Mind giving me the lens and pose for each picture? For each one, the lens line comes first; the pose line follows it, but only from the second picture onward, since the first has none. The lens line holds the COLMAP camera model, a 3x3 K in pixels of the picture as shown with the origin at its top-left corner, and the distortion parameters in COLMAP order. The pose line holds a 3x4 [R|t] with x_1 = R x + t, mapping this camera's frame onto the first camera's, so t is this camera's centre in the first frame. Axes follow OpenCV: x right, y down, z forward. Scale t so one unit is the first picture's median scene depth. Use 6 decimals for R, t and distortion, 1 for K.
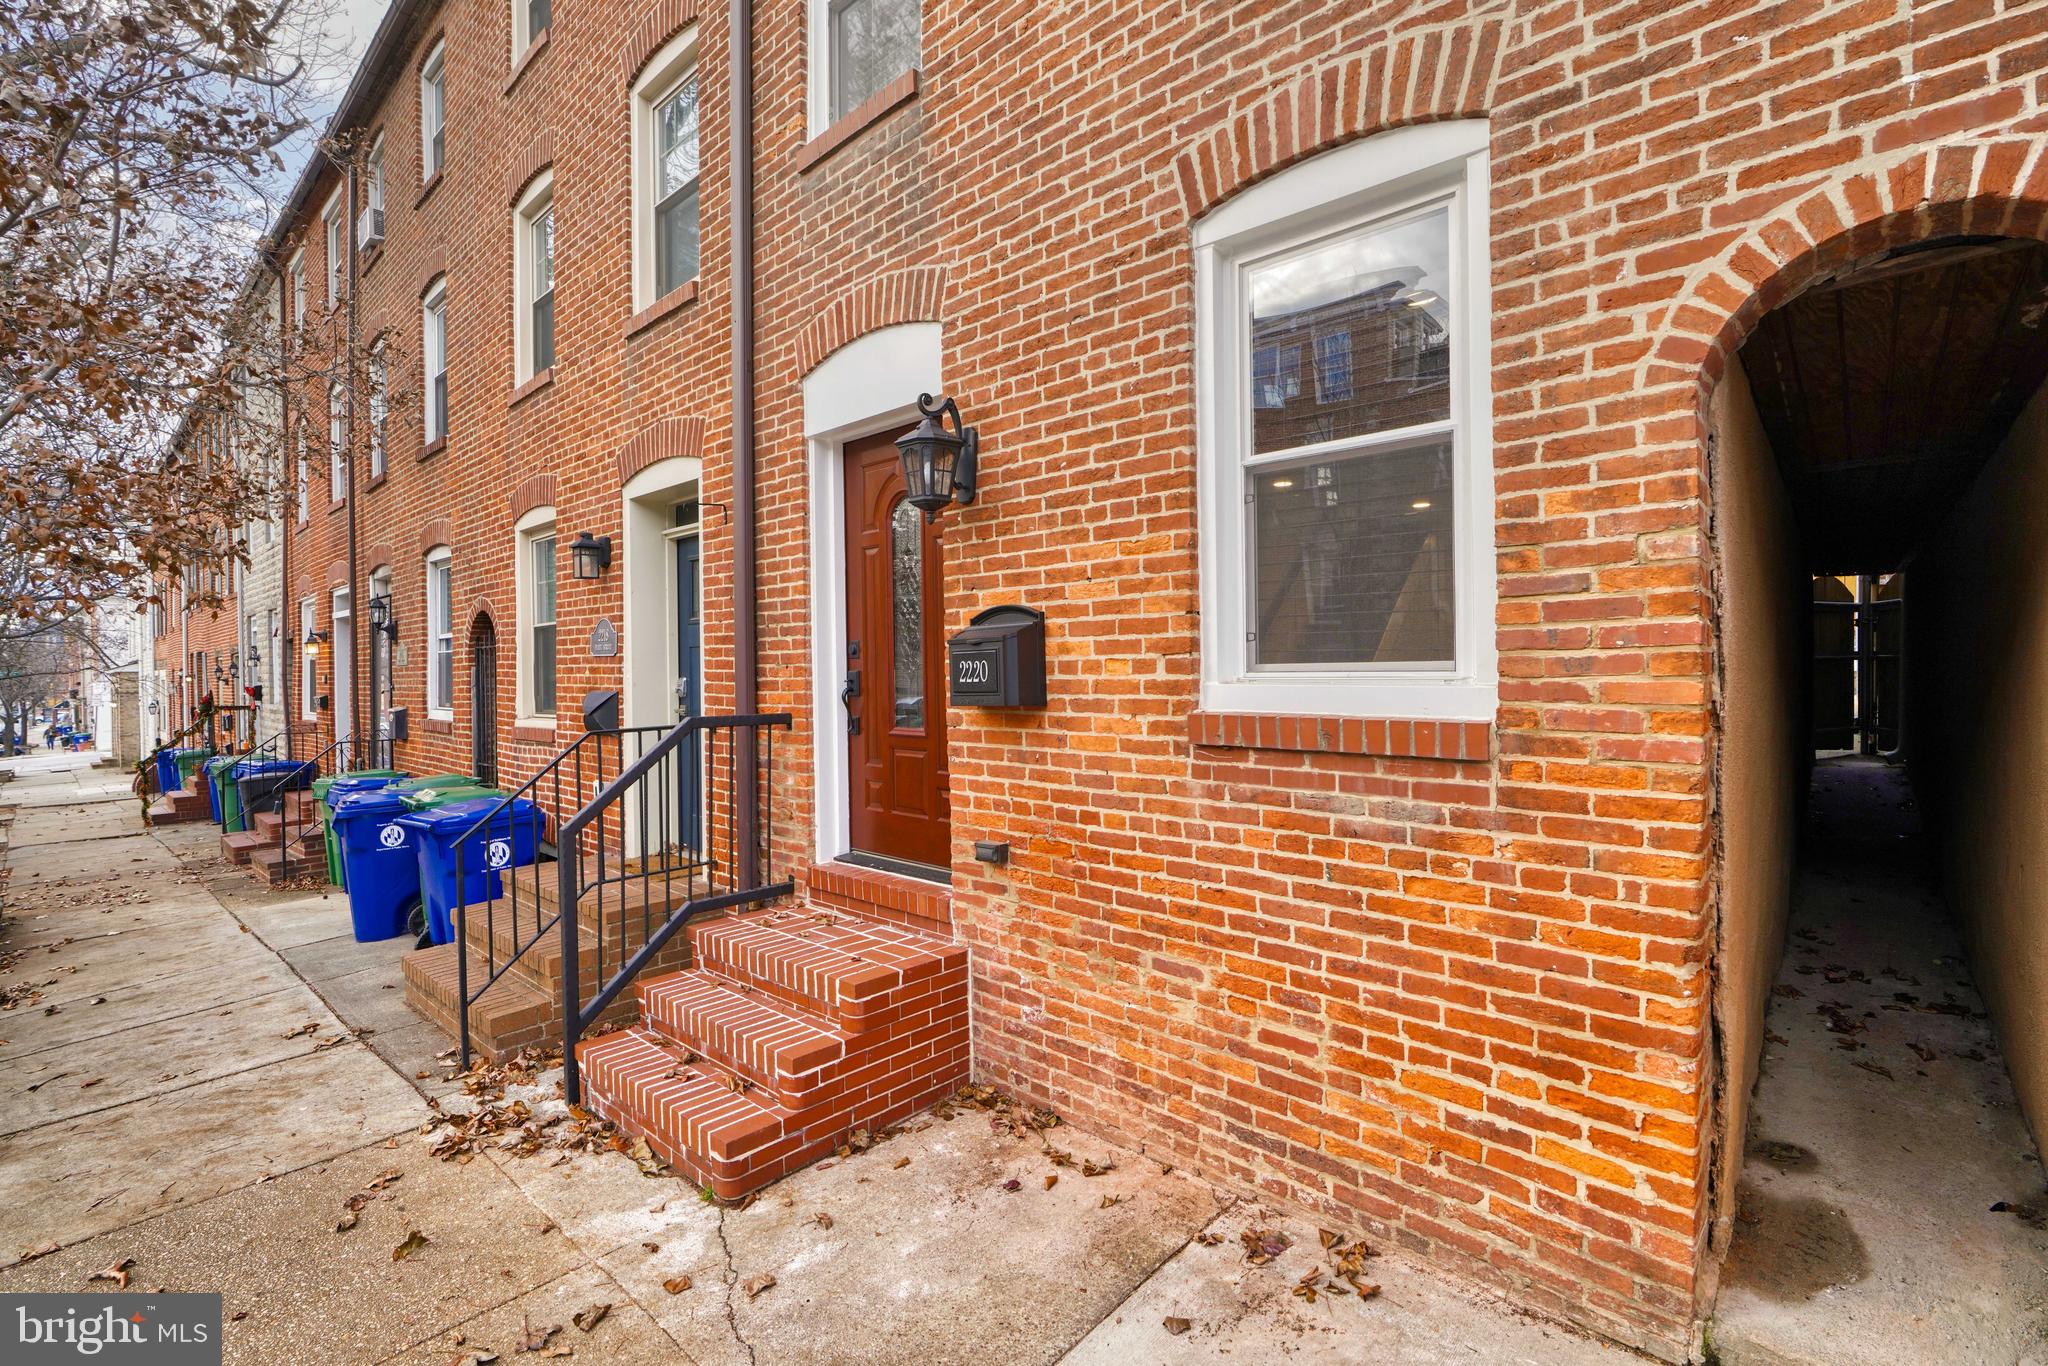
lens RADIAL K [[916.7, 0, 1024.2], [0, 916.7, 683.1], [0, 0, 1]] dist [-0.008709, 0.003691]
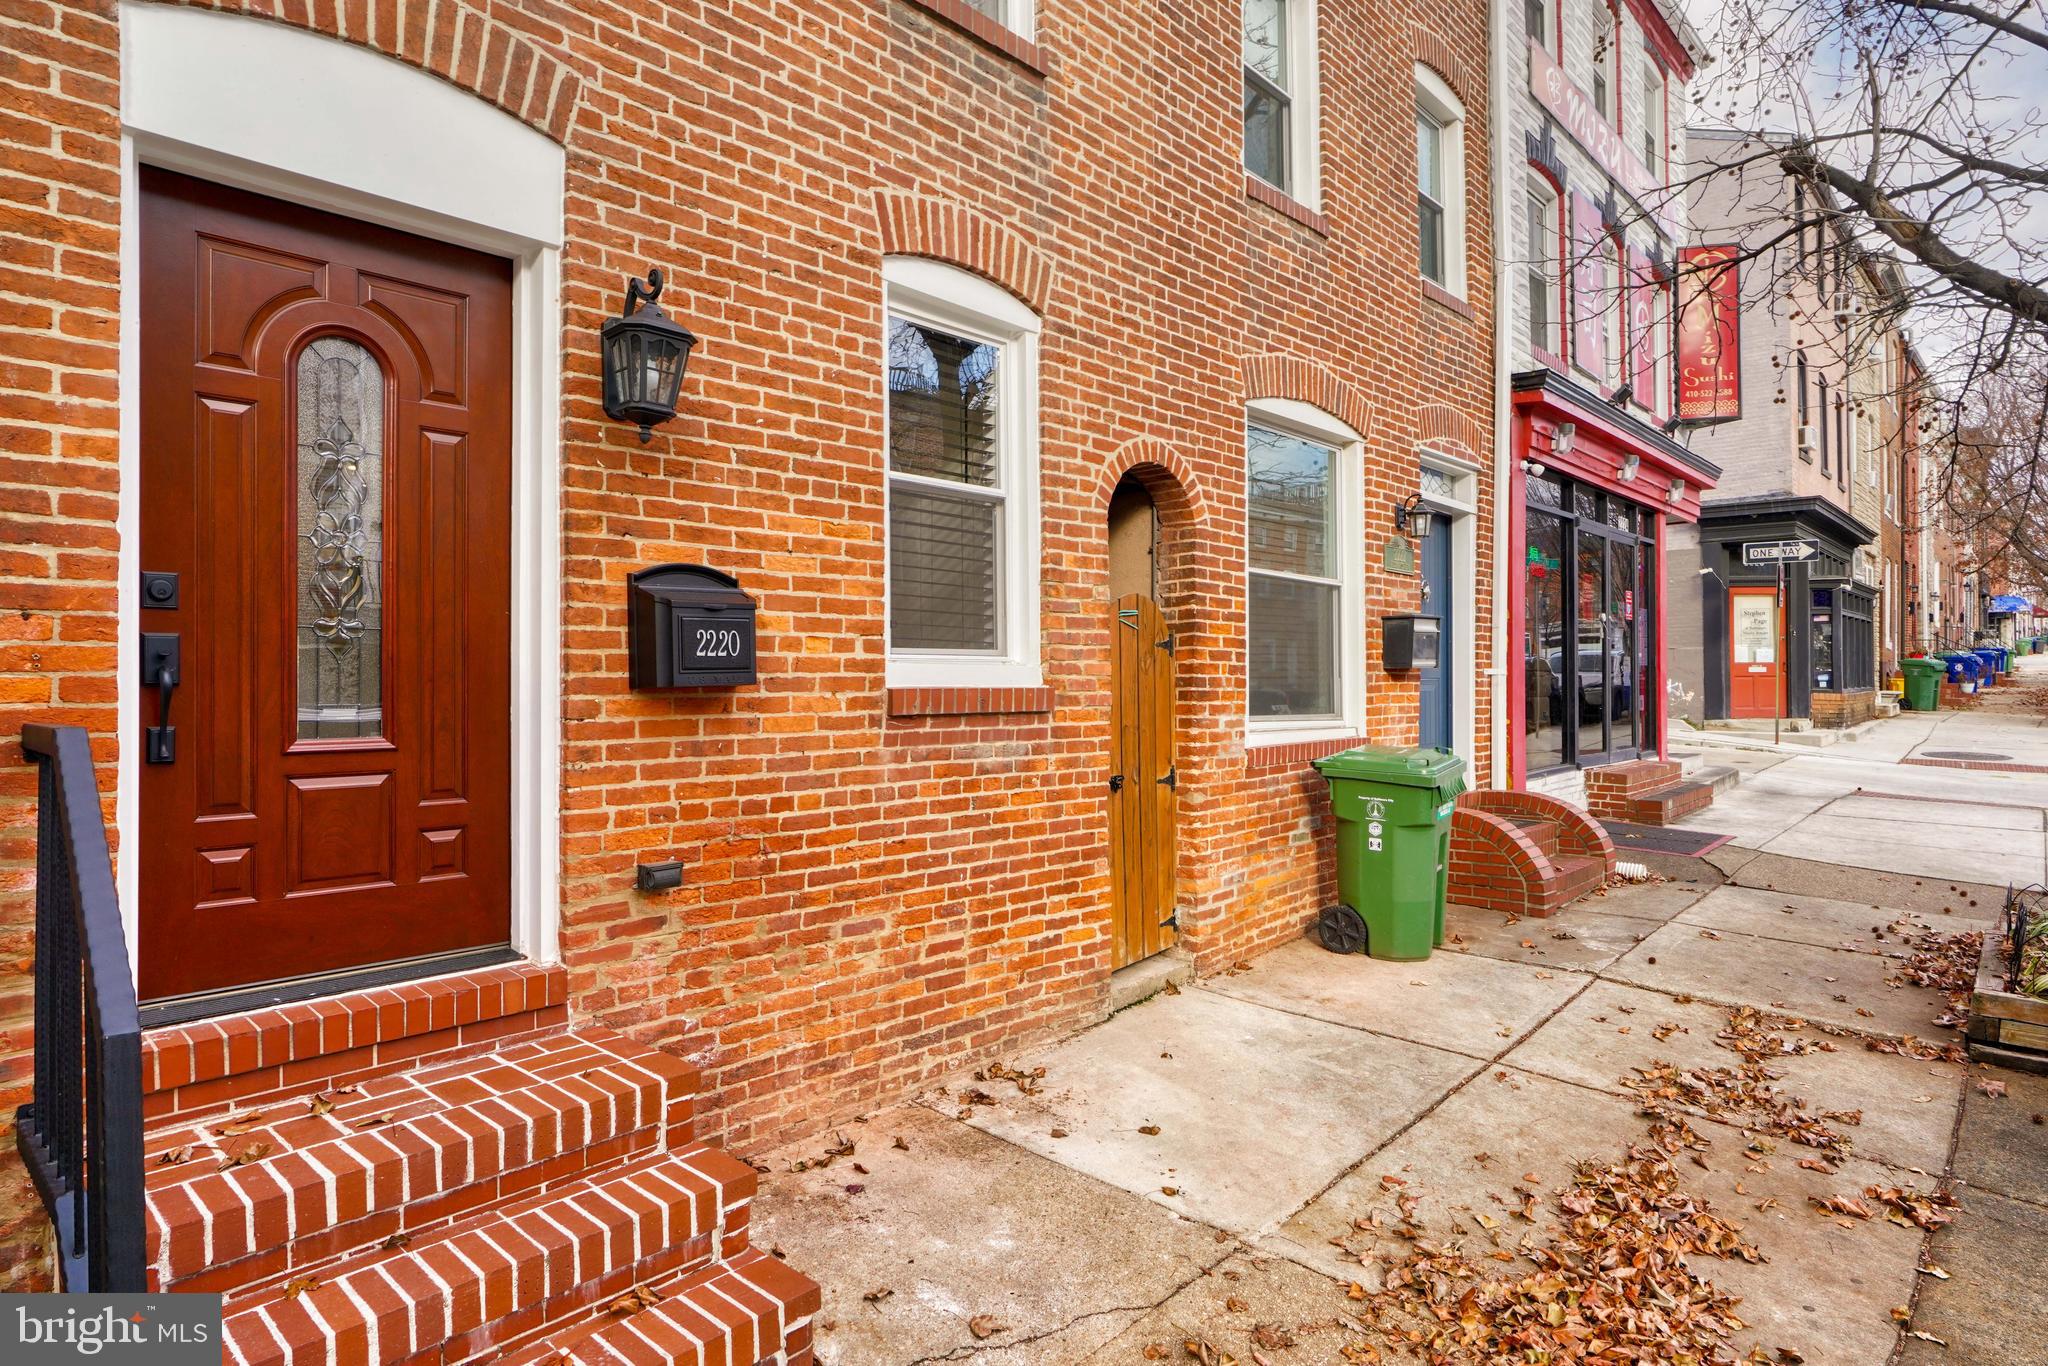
lens RADIAL K [[1150.9, 0, 1025.1], [0, 1150.9, 677.6], [0, 0, 1]] dist [-0.000237, 0.000870]
pose [[0.005541, 0.013738, 0.999890, -1.192565], [0.017947, 0.999743, -0.013836, 0.040742], [-0.999824, 0.018022, 0.005293, 0.797952]]
